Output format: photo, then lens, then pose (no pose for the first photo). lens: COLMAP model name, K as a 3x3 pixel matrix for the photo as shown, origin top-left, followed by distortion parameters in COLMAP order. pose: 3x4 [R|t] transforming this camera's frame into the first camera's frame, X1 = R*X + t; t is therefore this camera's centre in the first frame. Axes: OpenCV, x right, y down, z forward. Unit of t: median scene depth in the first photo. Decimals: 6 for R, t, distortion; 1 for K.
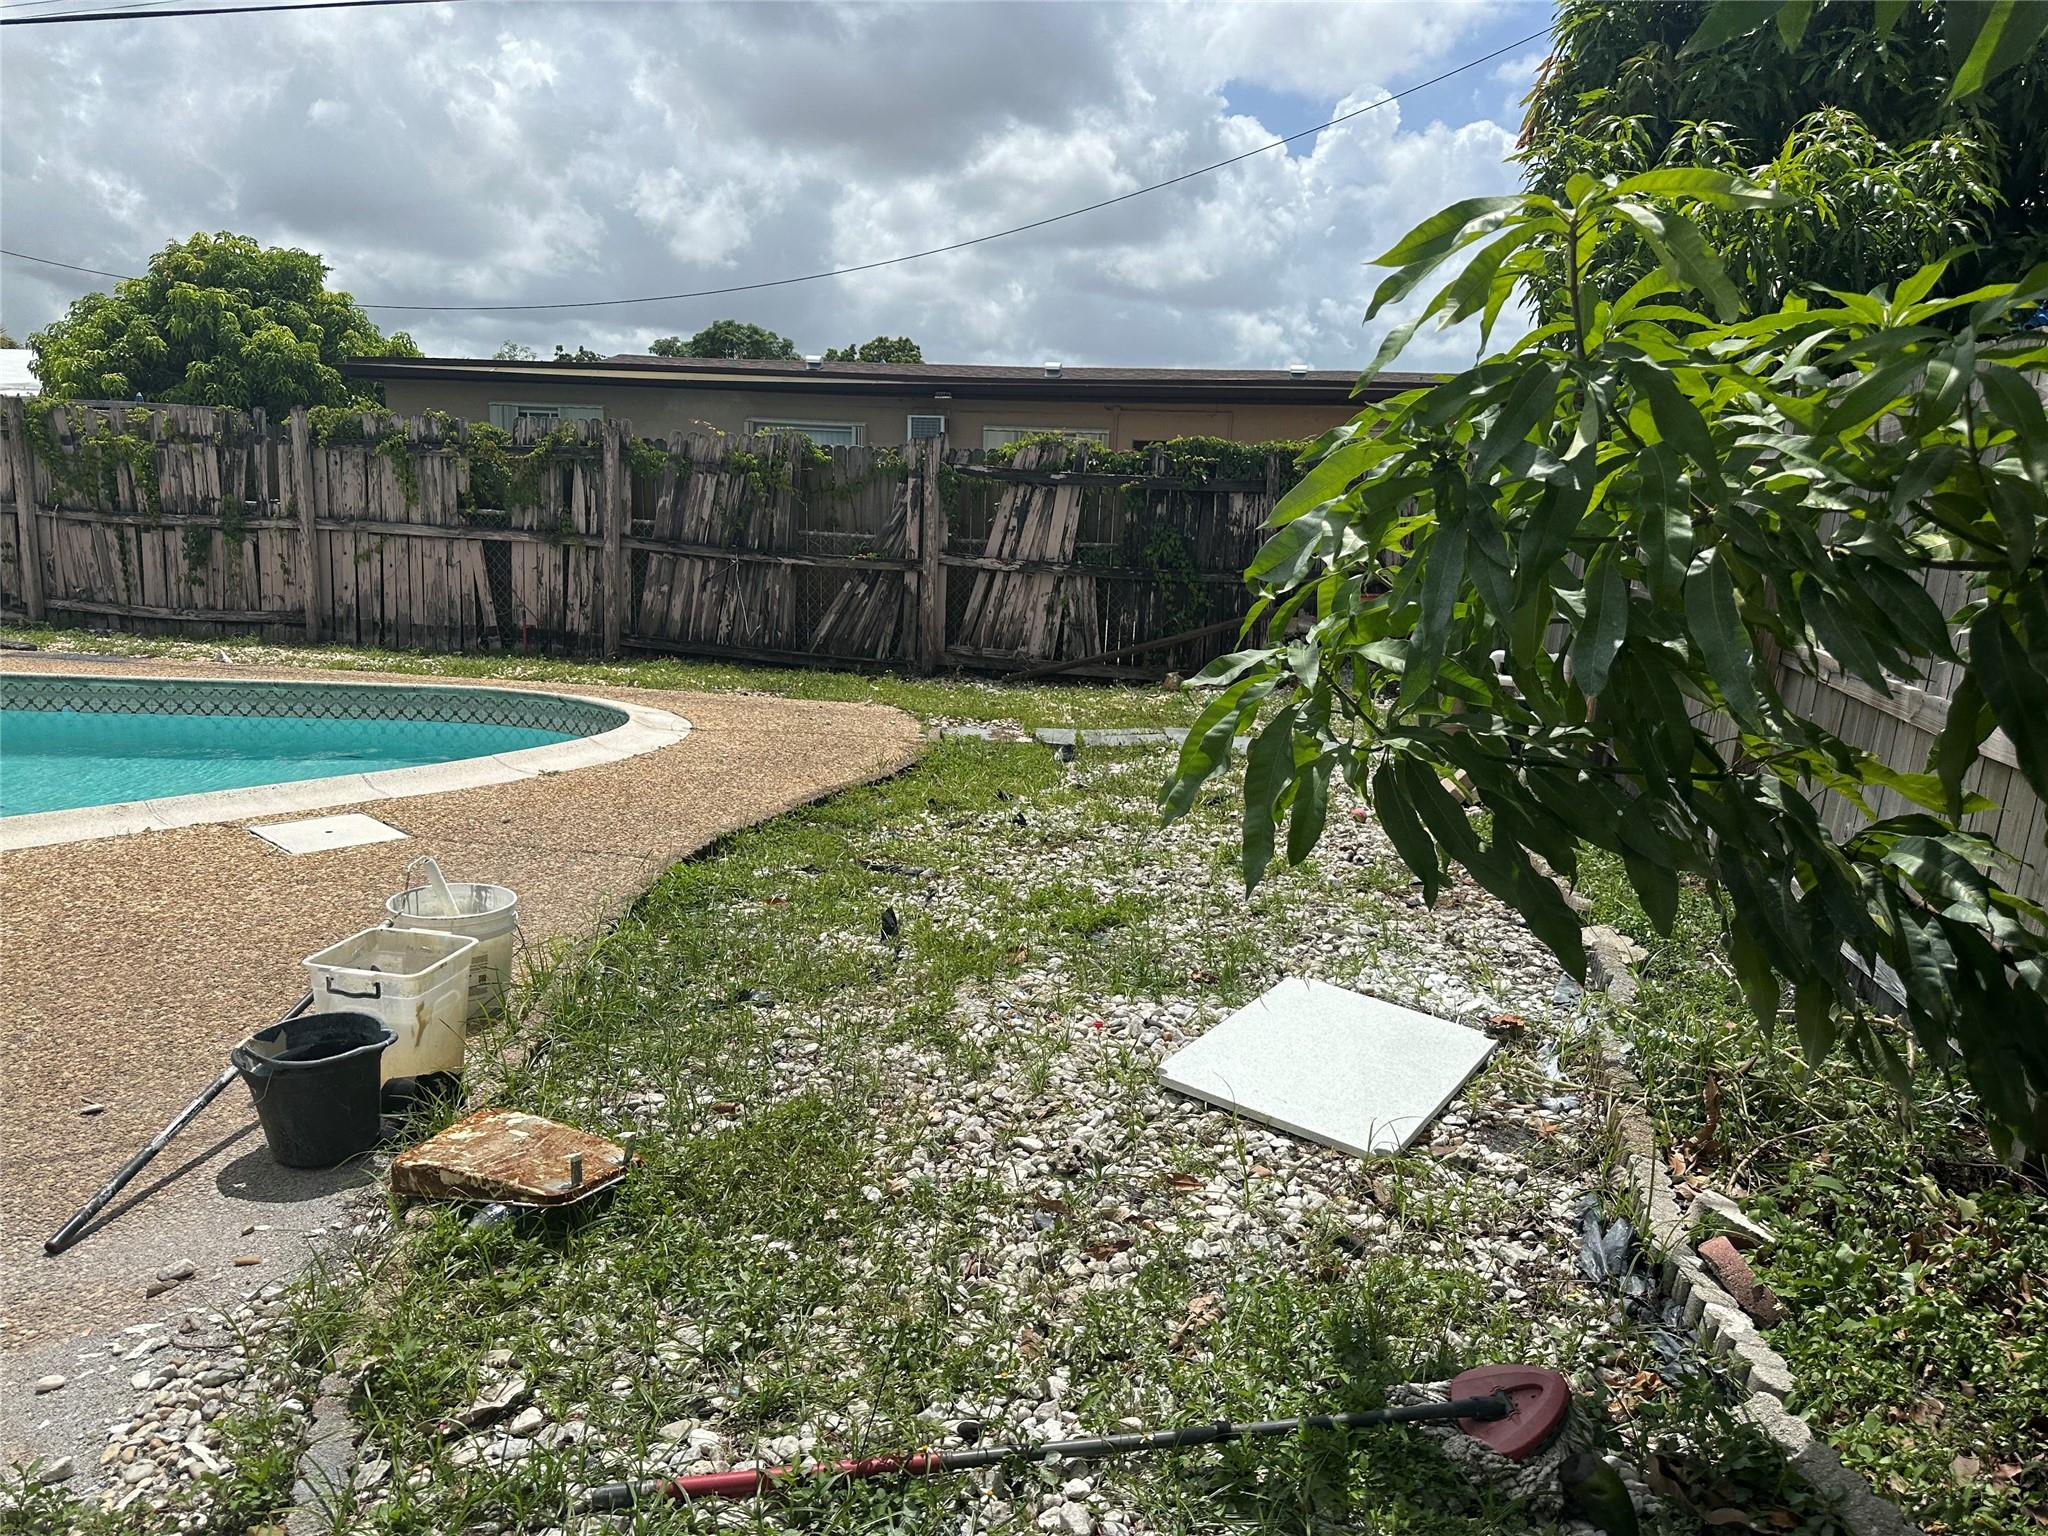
lens RADIAL K [[1437.7, 0, 1019.6], [0, 1437.7, 729.2], [0, 0, 1]] dist [0.007359, -0.022288]
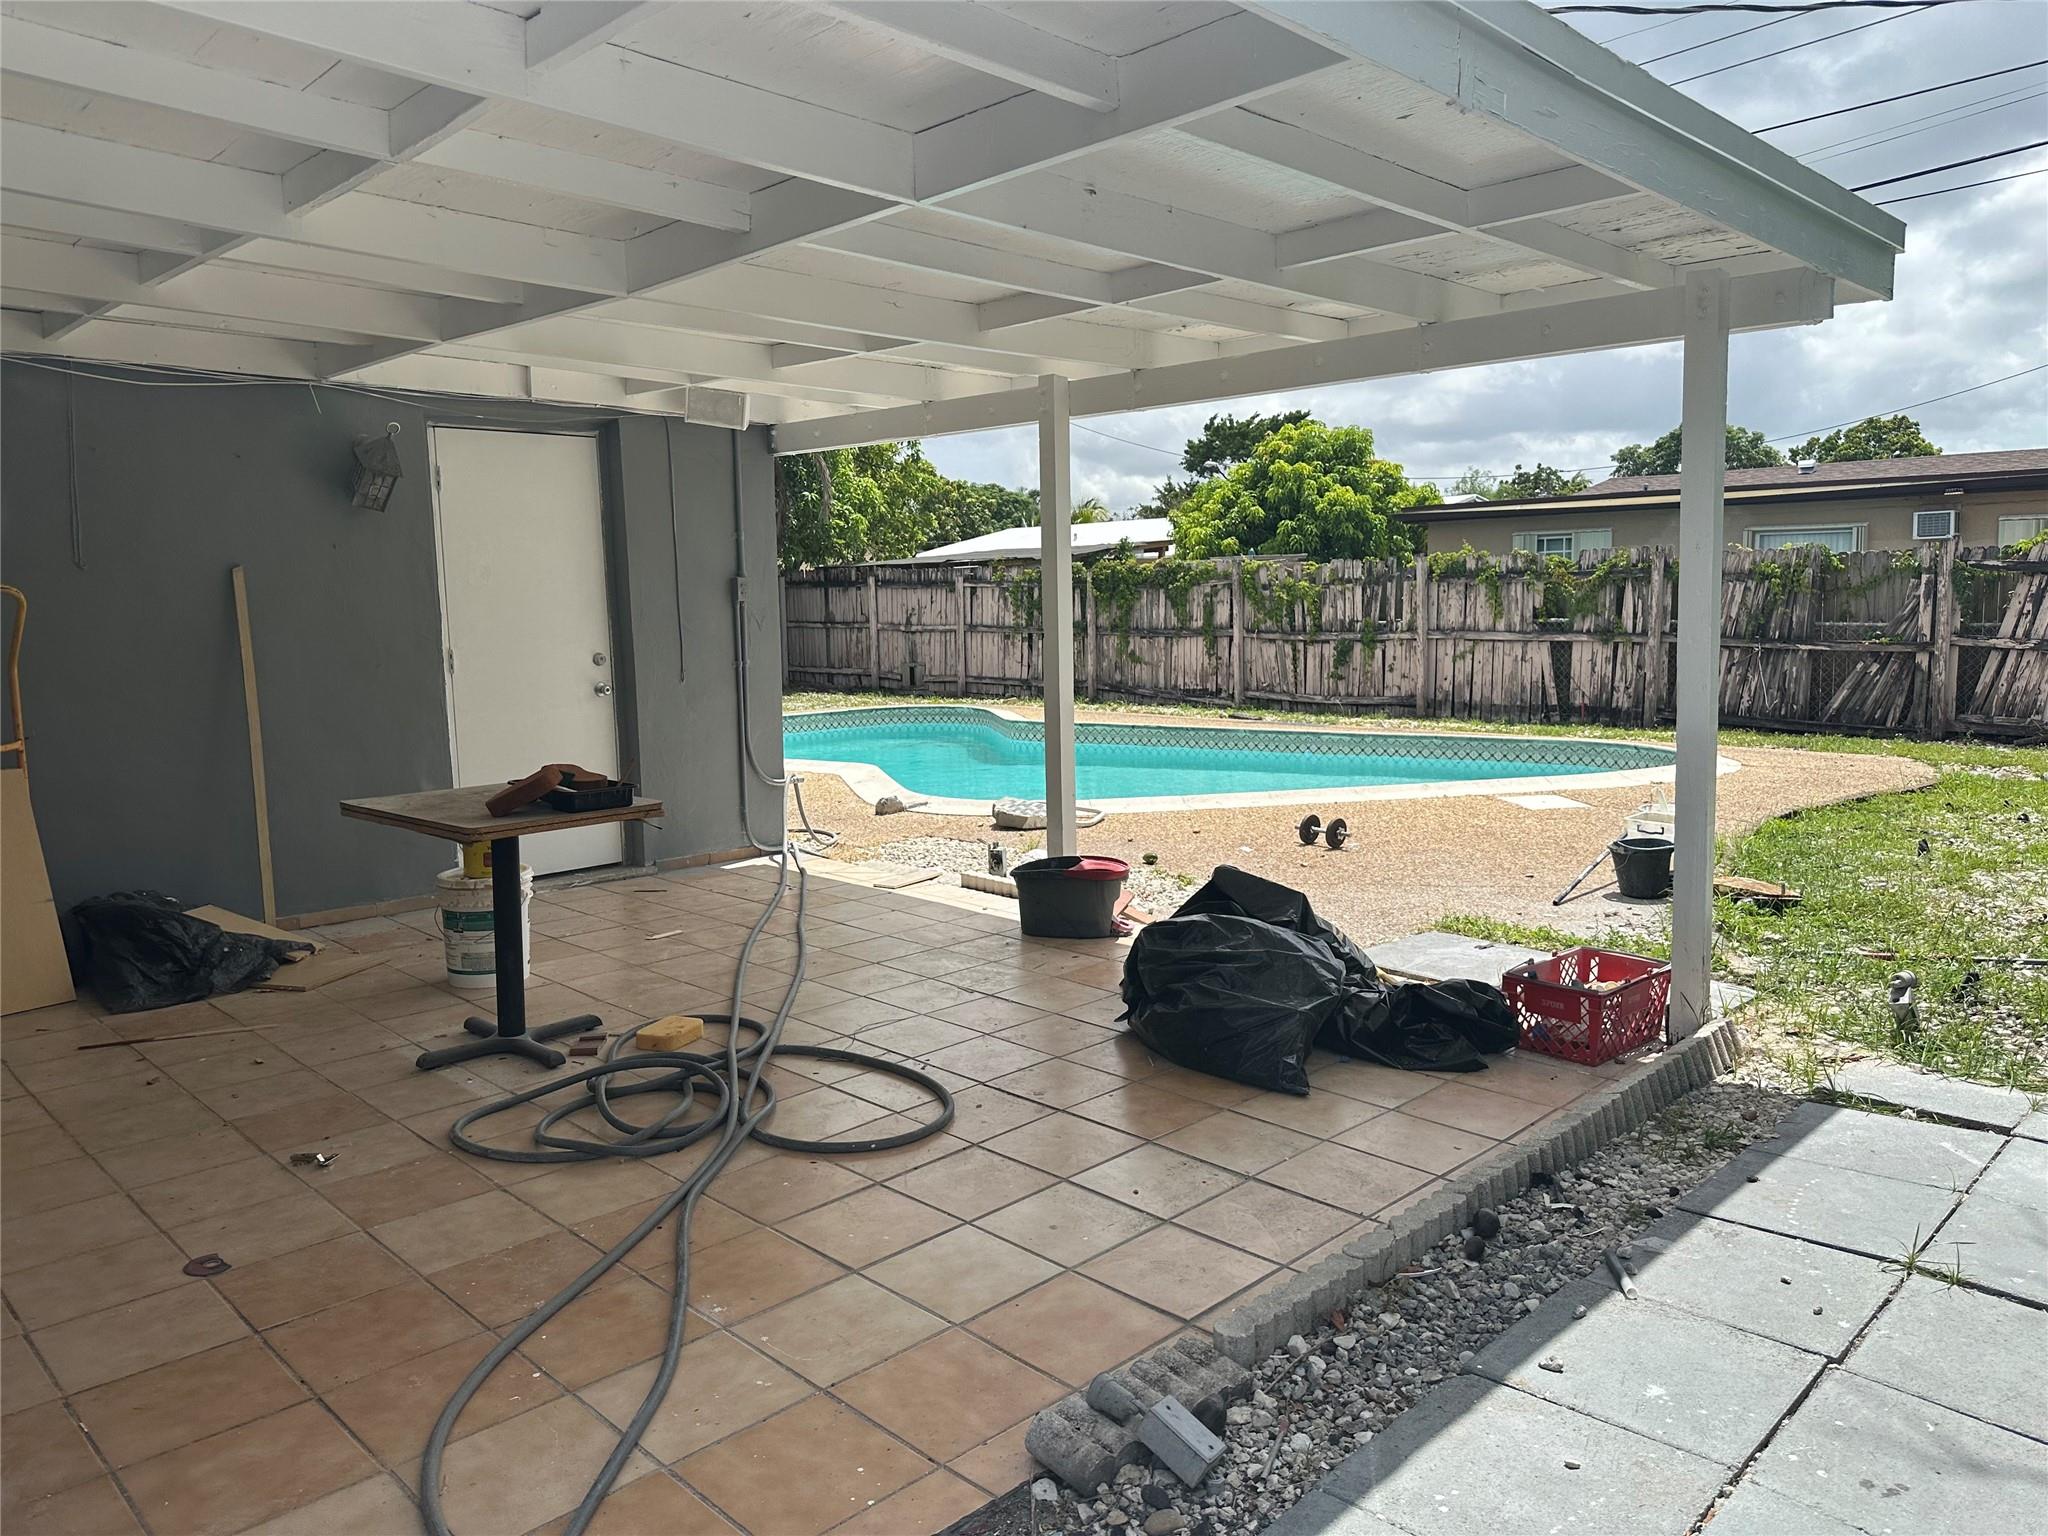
lens RADIAL K [[1442.7, 0, 1034.9], [0, 1442.7, 774.5], [0, 0, 1]] dist [0.088241, -0.097256]
pose [[0.823380, 0.014125, -0.567314, 0.011069], [-0.039091, 0.998727, -0.031869, 0.057939], [0.566142, 0.048417, 0.822885, -0.406497]]
